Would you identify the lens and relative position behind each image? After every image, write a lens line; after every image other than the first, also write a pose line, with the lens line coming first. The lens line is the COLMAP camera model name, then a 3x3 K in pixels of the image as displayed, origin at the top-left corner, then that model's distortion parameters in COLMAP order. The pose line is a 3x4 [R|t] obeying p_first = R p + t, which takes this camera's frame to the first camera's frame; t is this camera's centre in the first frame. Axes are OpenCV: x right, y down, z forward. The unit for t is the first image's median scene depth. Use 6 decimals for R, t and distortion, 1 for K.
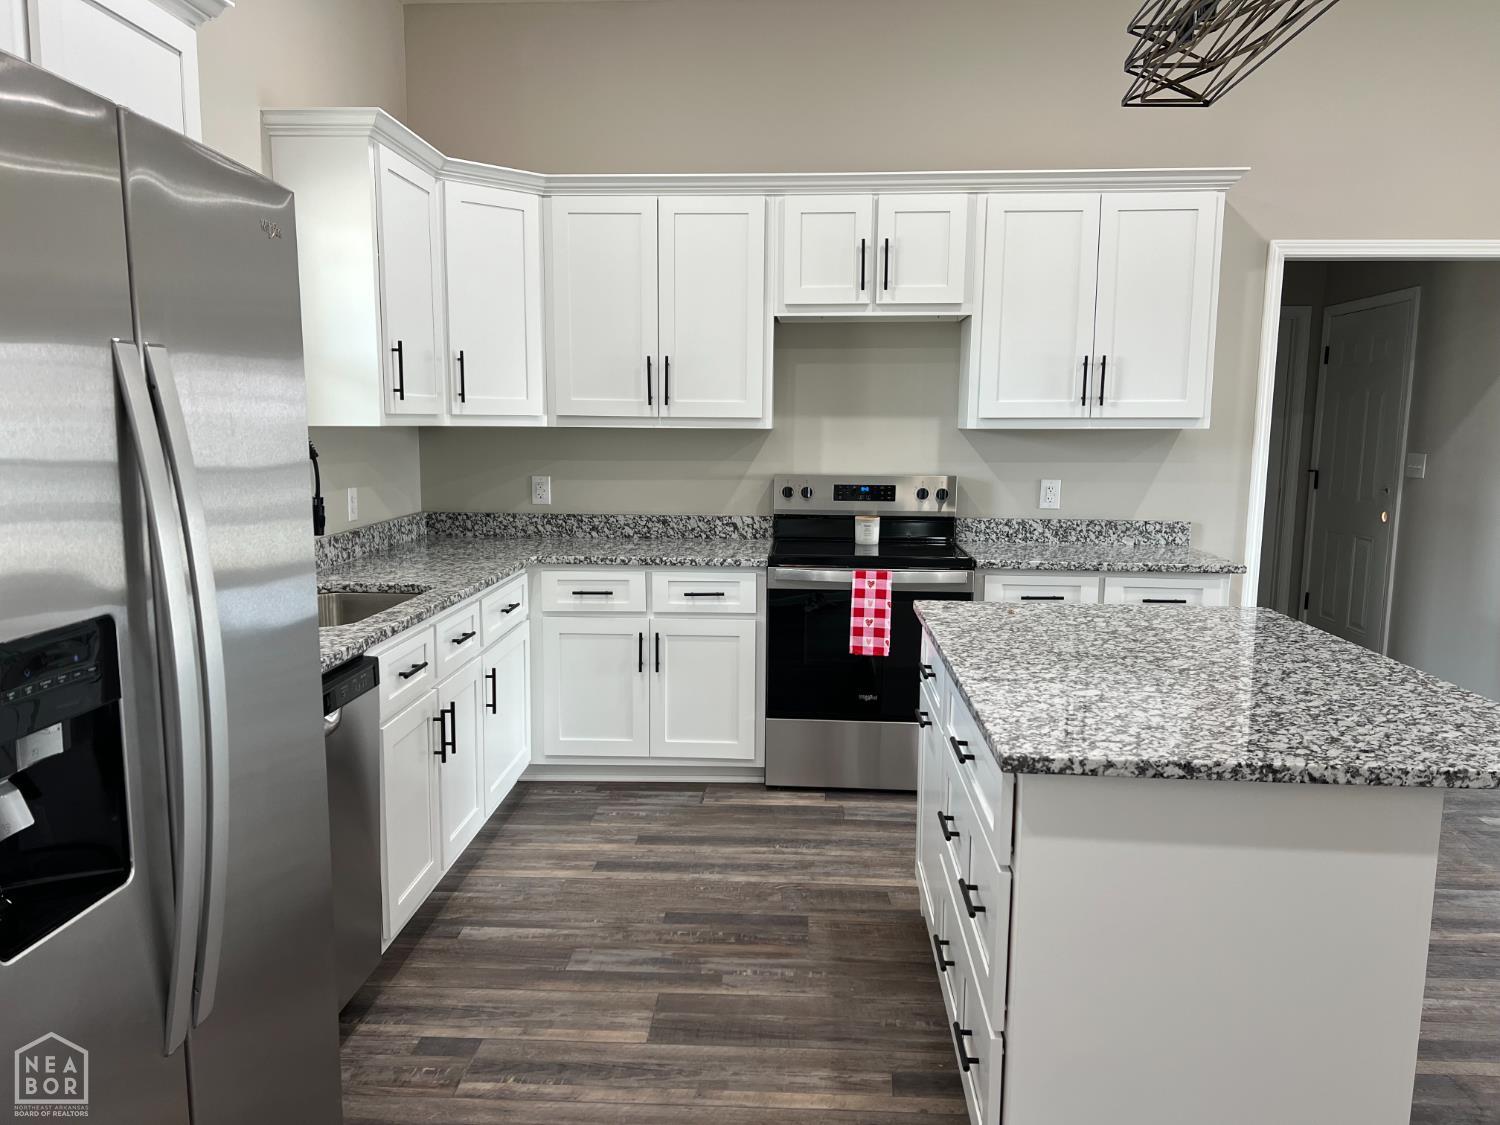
lens RADIAL K [[1124.8, 0, 746.3], [0, 1124.8, 572.6], [0, 0, 1]] dist [0.058468, -0.066285]
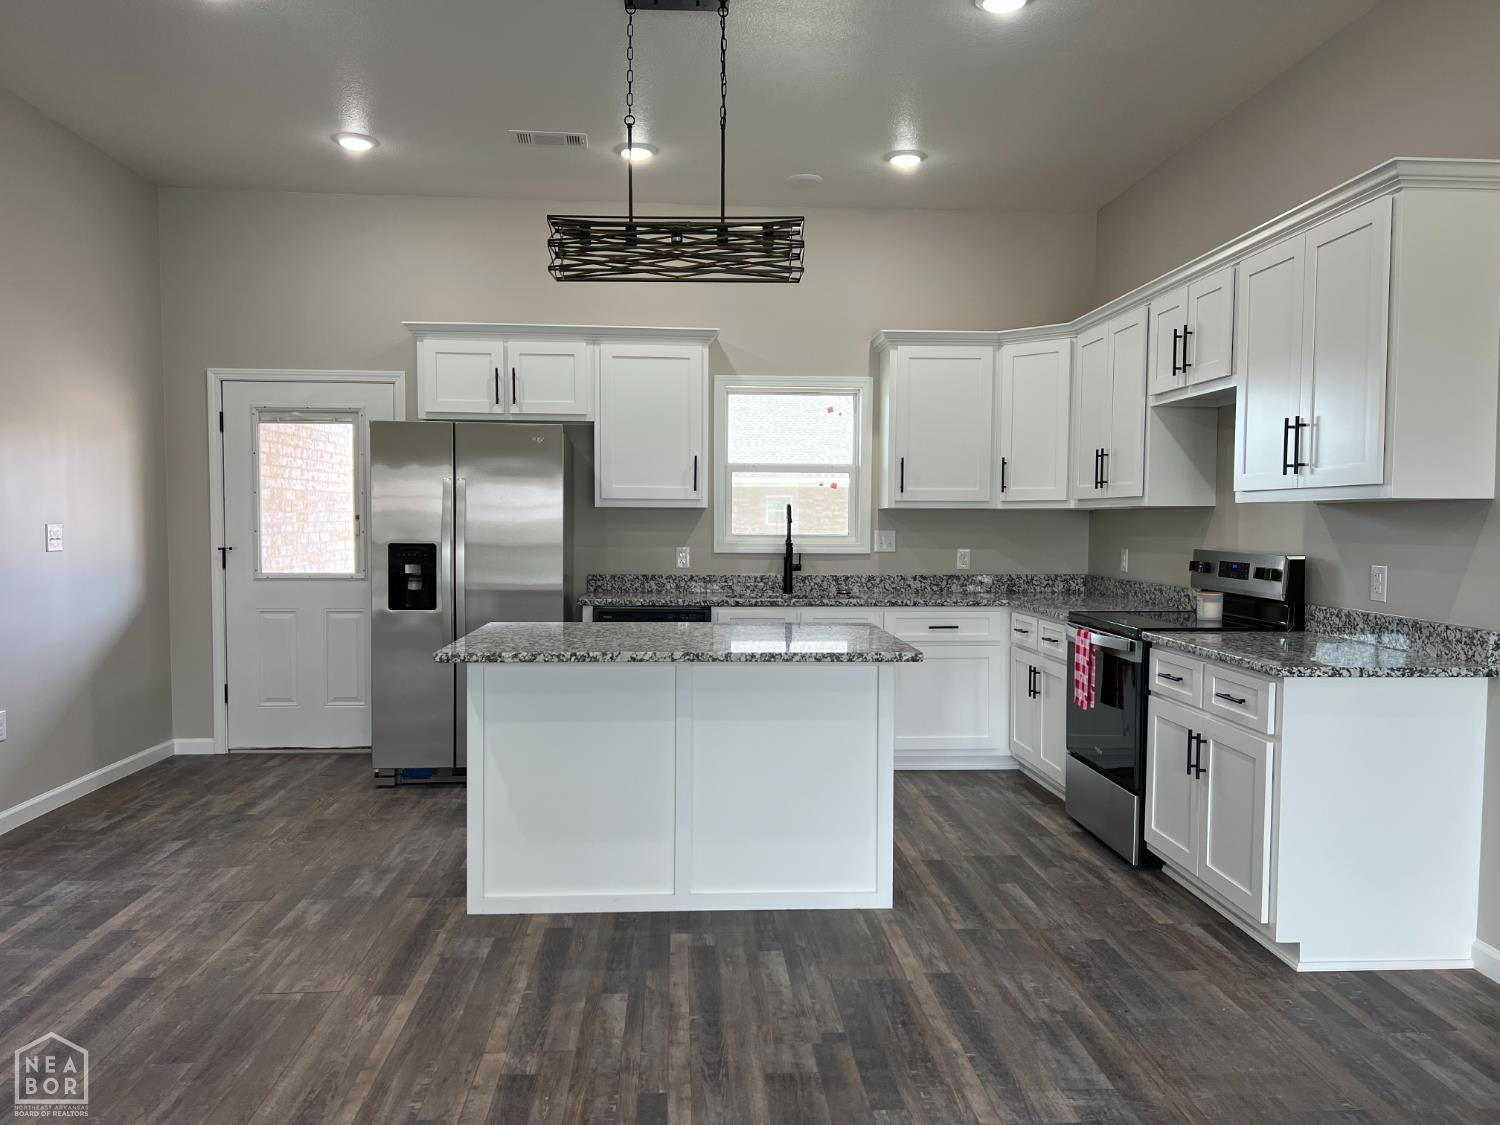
lens RADIAL K [[1124.8, 0, 742.3], [0, 1124.8, 567.3], [0, 0, 1]] dist [0.058468, -0.066285]
pose [[0.111916, 0.037042, -0.993027, 1.032991], [-0.138439, 0.990141, 0.021332, -0.035319], [0.984027, 0.135086, 0.115941, 0.461675]]
